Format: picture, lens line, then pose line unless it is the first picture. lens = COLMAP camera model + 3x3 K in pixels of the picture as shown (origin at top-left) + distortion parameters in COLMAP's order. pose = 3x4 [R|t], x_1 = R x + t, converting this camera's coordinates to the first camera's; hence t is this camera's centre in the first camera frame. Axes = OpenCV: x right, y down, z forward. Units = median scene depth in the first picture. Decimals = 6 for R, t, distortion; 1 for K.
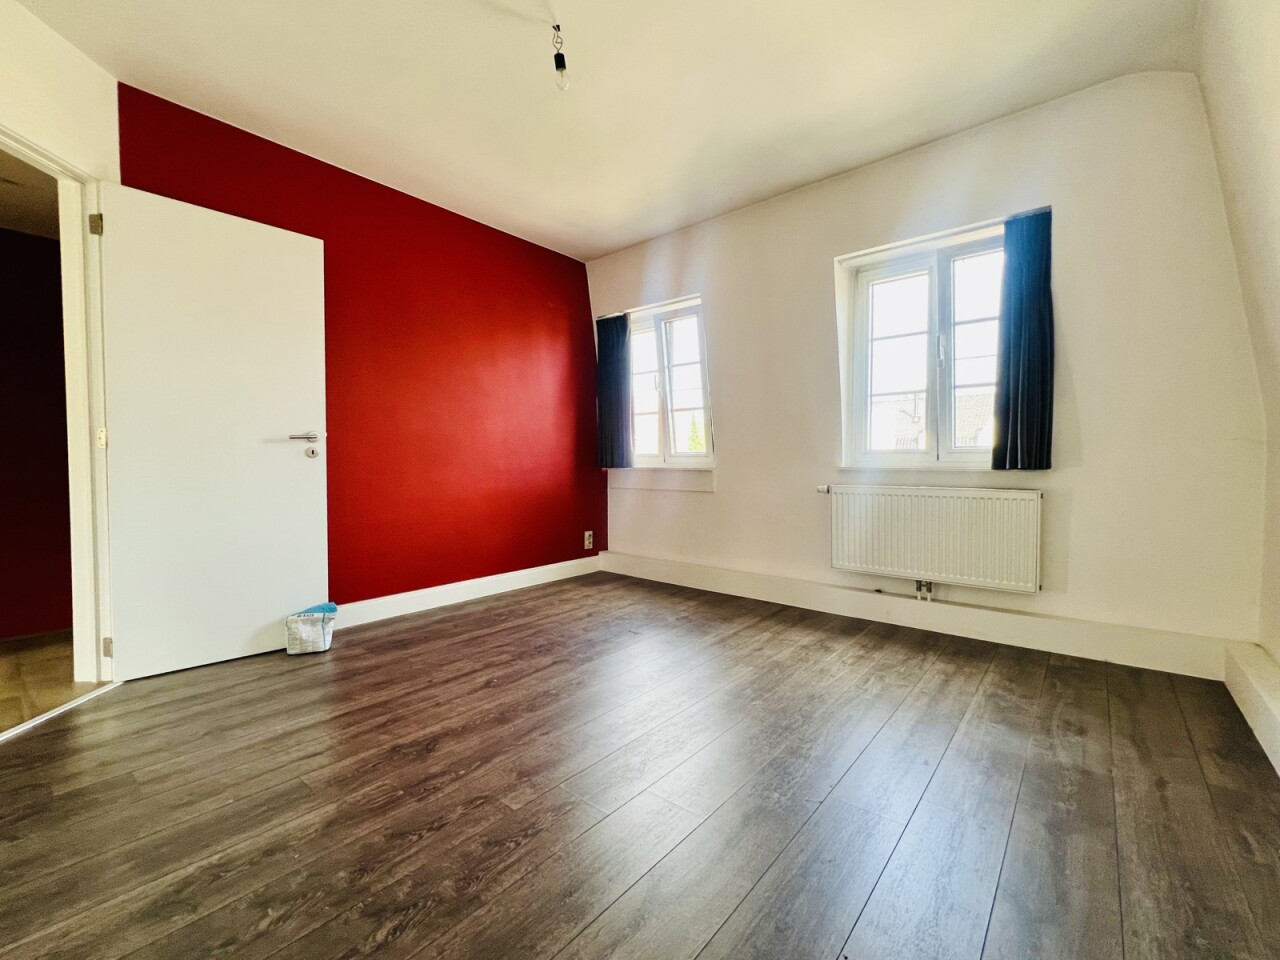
lens RADIAL K [[543.9, 0, 639.3], [0, 543.9, 475.2], [0, 0, 1]] dist [-0.002672, 0.000658]
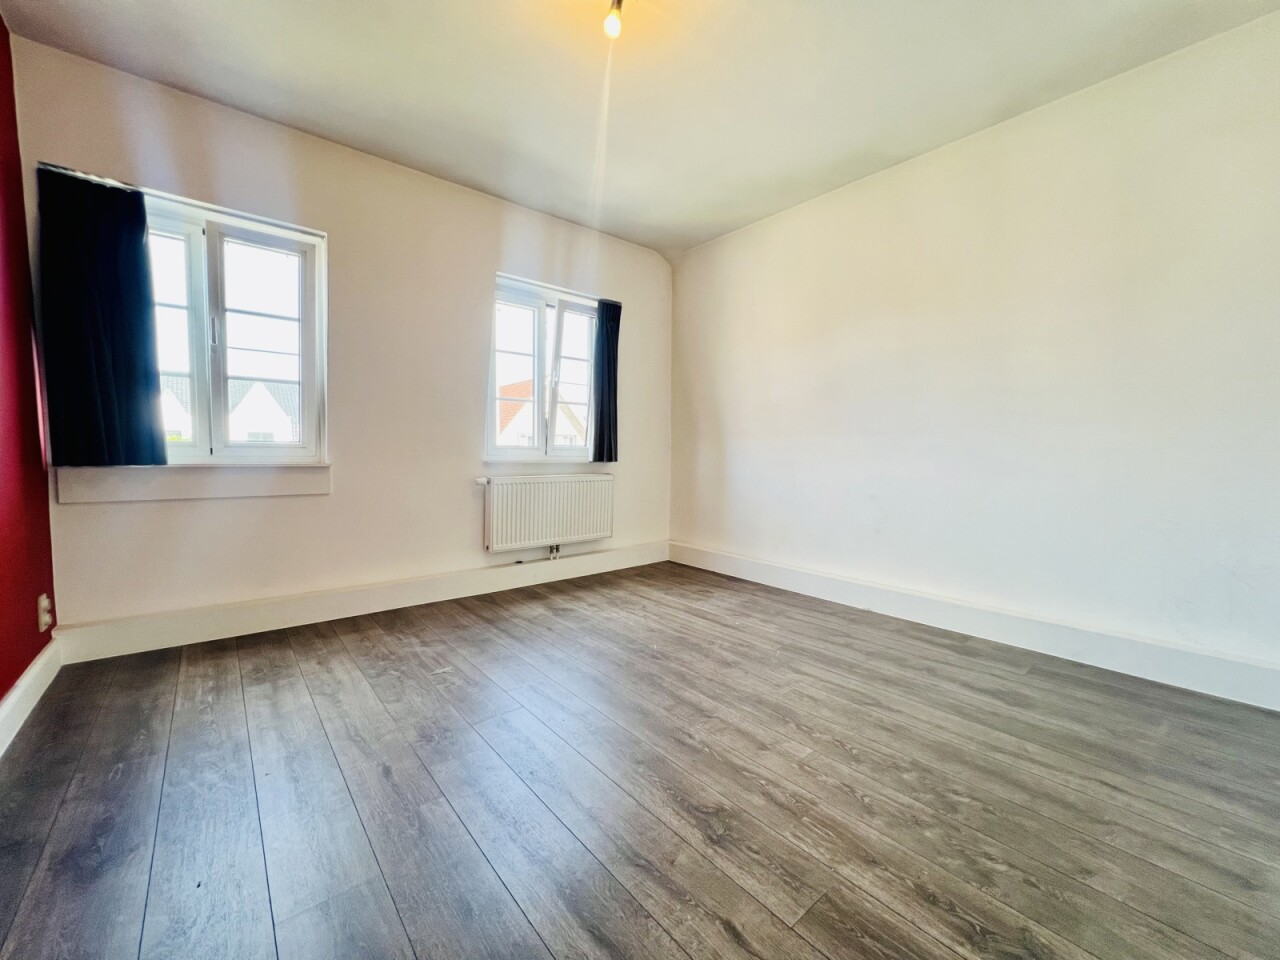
lens RADIAL K [[513.0, 0, 641.1], [0, 513.0, 479.0], [0, 0, 1]] dist [-0.000986, 0.000434]
pose [[0.170893, -0.052815, 0.983873, -0.754172], [0.011126, 0.998602, 0.051673, -0.035376], [-0.985227, 0.002116, 0.171242, 0.633338]]
